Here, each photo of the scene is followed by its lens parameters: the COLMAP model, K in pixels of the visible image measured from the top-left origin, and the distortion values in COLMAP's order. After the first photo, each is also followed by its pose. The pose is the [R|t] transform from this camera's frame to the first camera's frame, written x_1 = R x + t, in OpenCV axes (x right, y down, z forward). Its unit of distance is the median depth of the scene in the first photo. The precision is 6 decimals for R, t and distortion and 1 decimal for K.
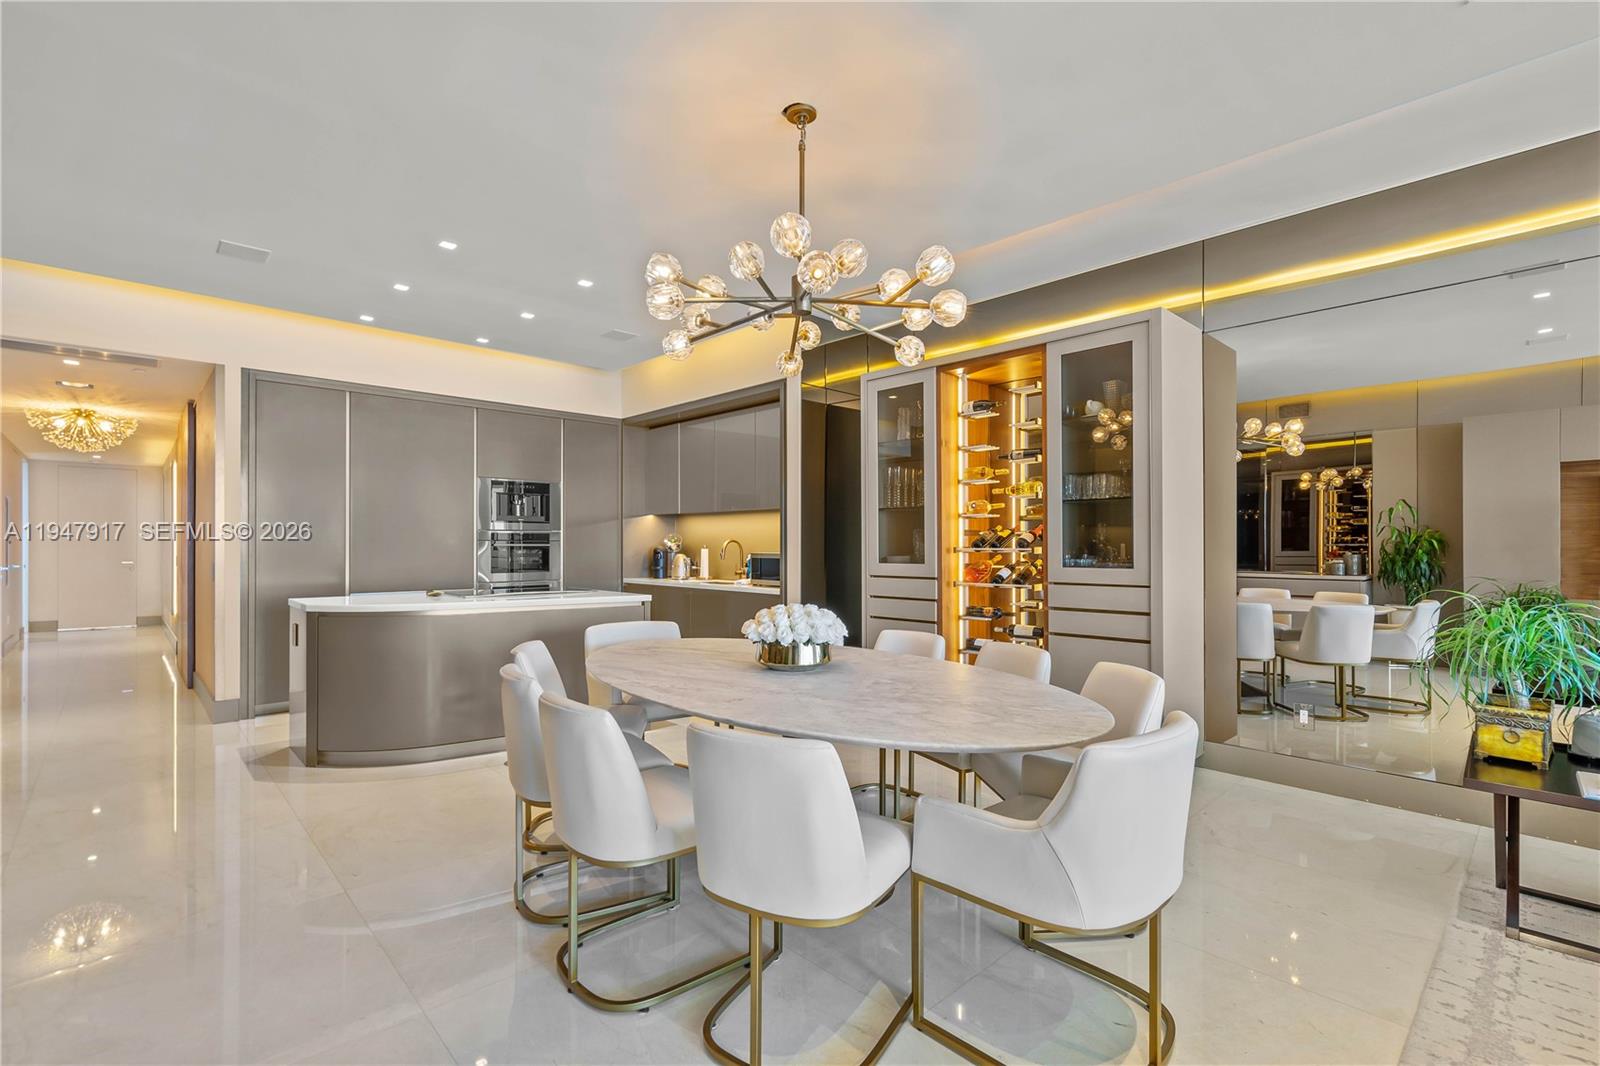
lens RADIAL K [[727.1, 0, 805.9], [0, 727.1, 548.2], [0, 0, 1]] dist [-0.007982, 0.001880]
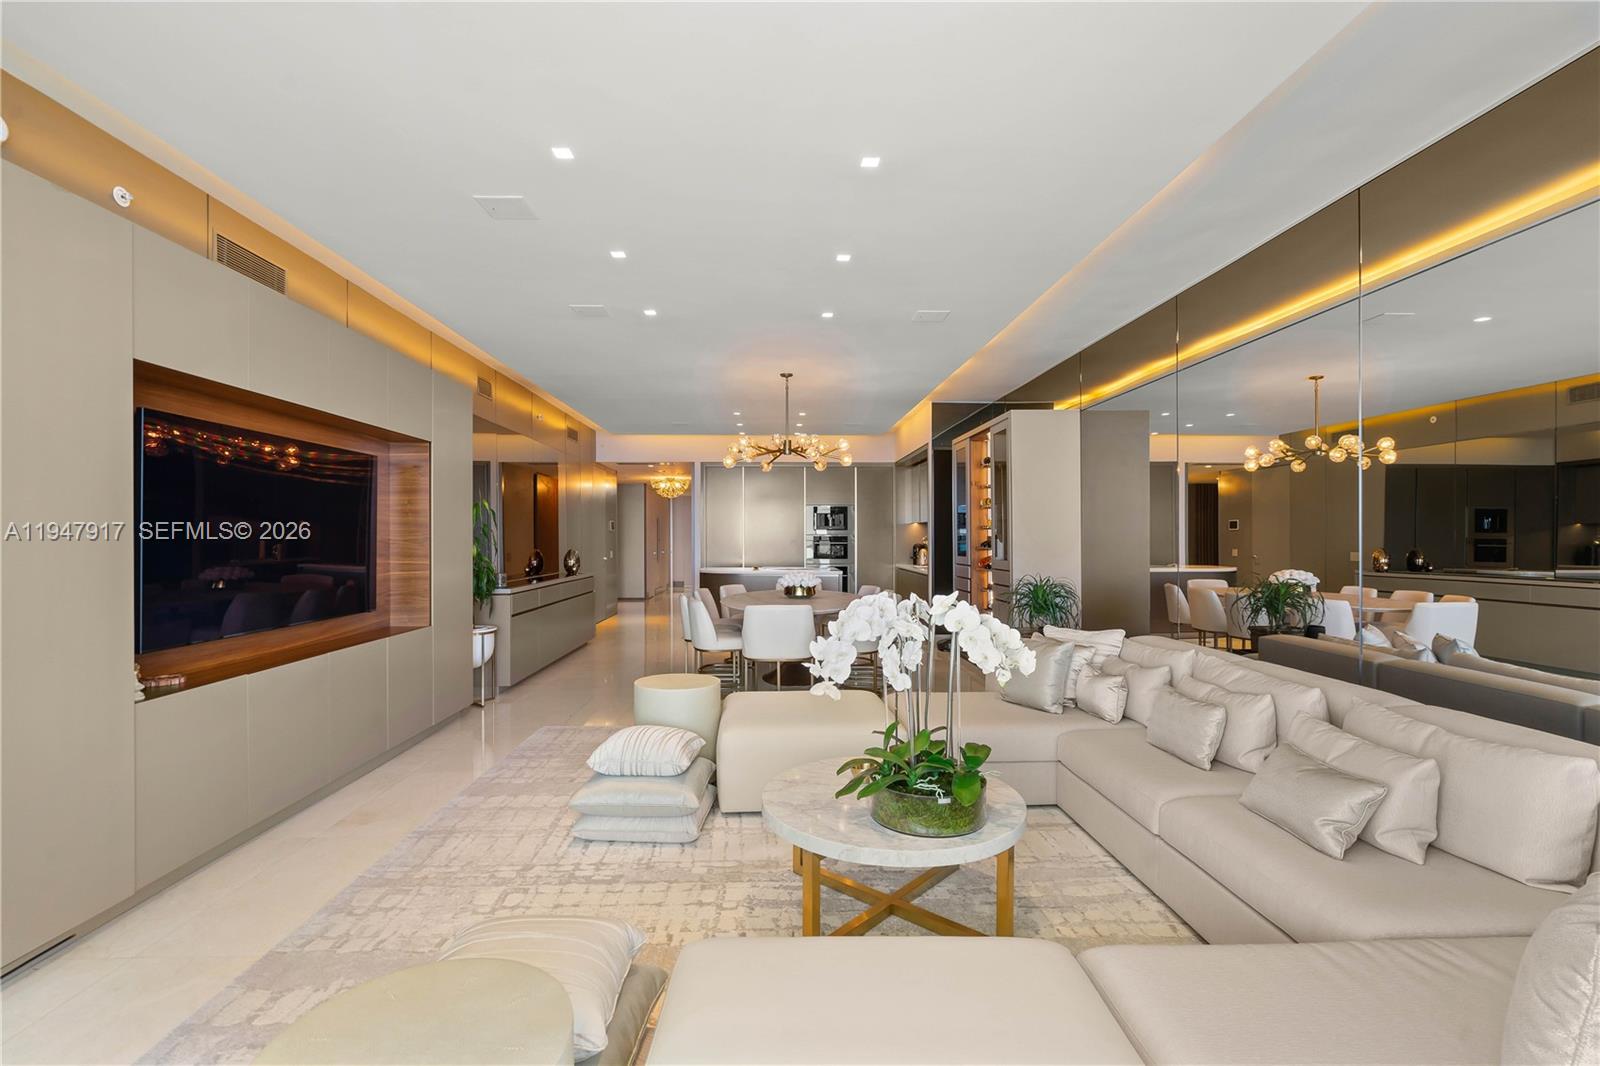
lens RADIAL K [[727.1, 0, 794.8], [0, 727.1, 534.7], [0, 0, 1]] dist [-0.007982, 0.001880]
pose [[0.747031, -0.001668, -0.664787, 0.710564], [-0.004208, 0.999965, -0.007239, -0.011431], [0.664776, 0.008205, 0.746998, -0.363507]]
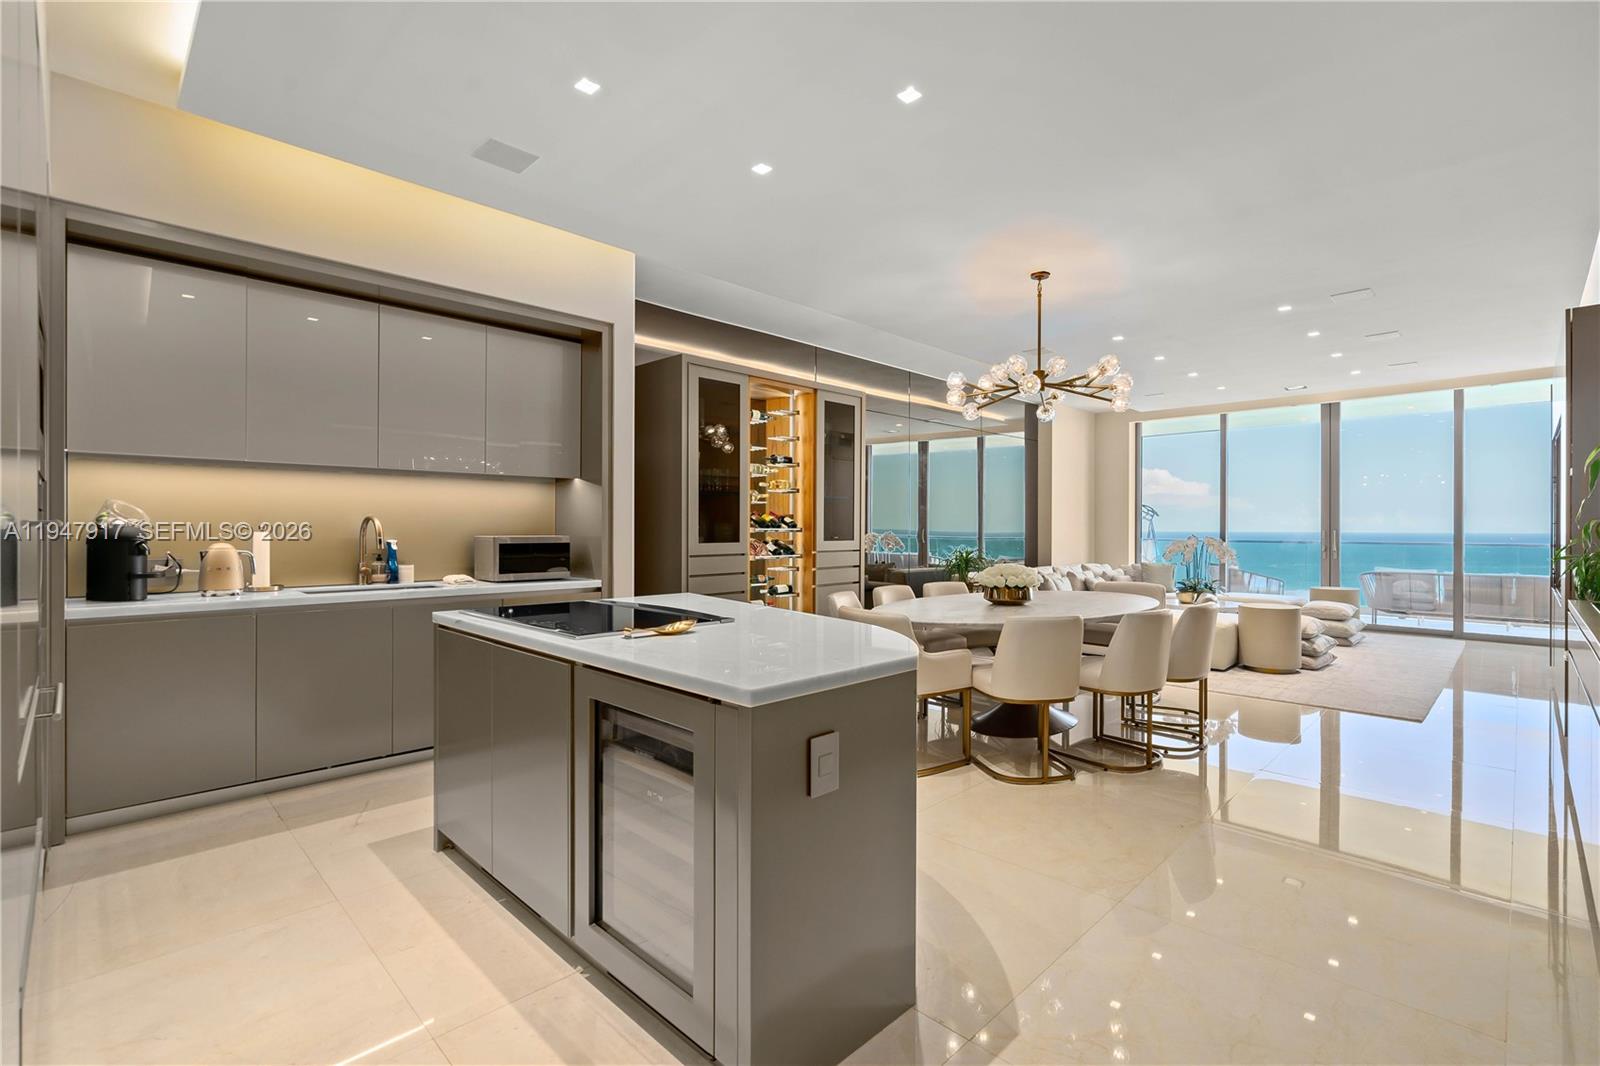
lens RADIAL K [[727.1, 0, 803.8], [0, 727.1, 526.0], [0, 0, 1]] dist [-0.007982, 0.001880]
pose [[-0.036192, -0.001246, 0.999344, -0.727146], [-0.001466, 0.999998, 0.001194, -0.004225], [-0.999344, -0.001422, -0.036194, 0.688992]]
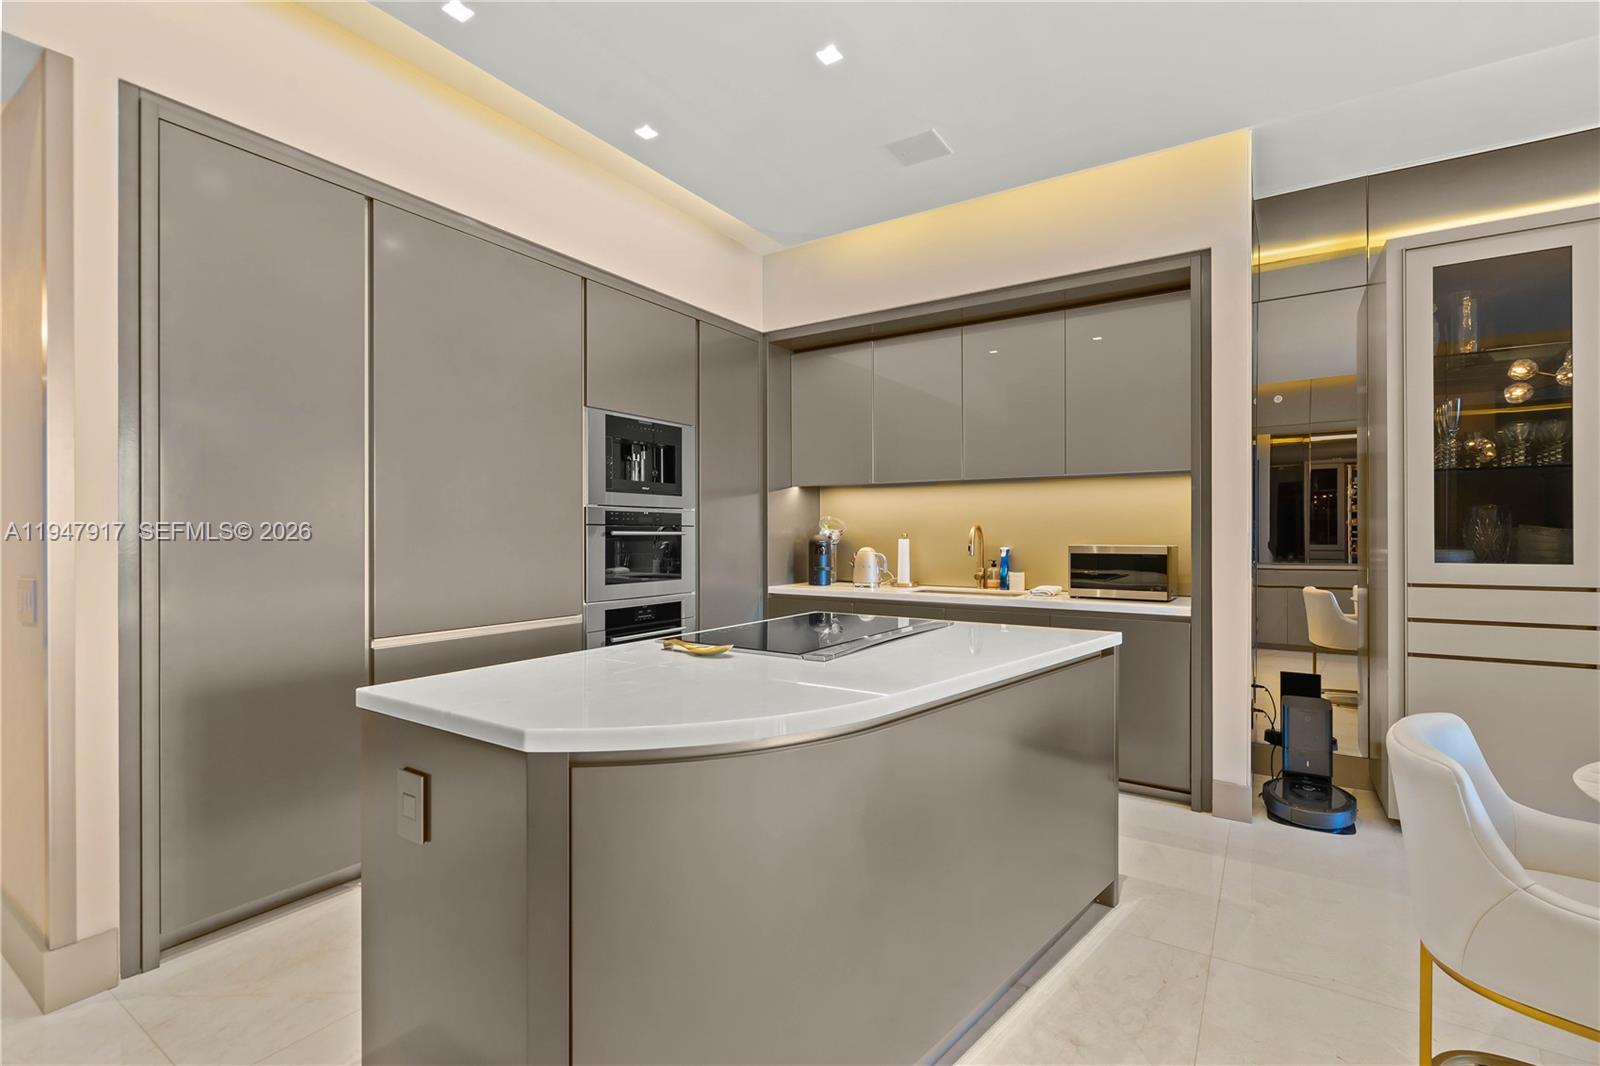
lens RADIAL K [[727.1, 0, 801.3], [0, 727.1, 537.0], [0, 0, 1]] dist [-0.007982, 0.001880]
pose [[0.973790, -0.005206, 0.227388, -0.407108], [0.004517, 0.999984, 0.003548, -0.003360], [-0.227403, -0.002428, 0.973798, 0.427760]]
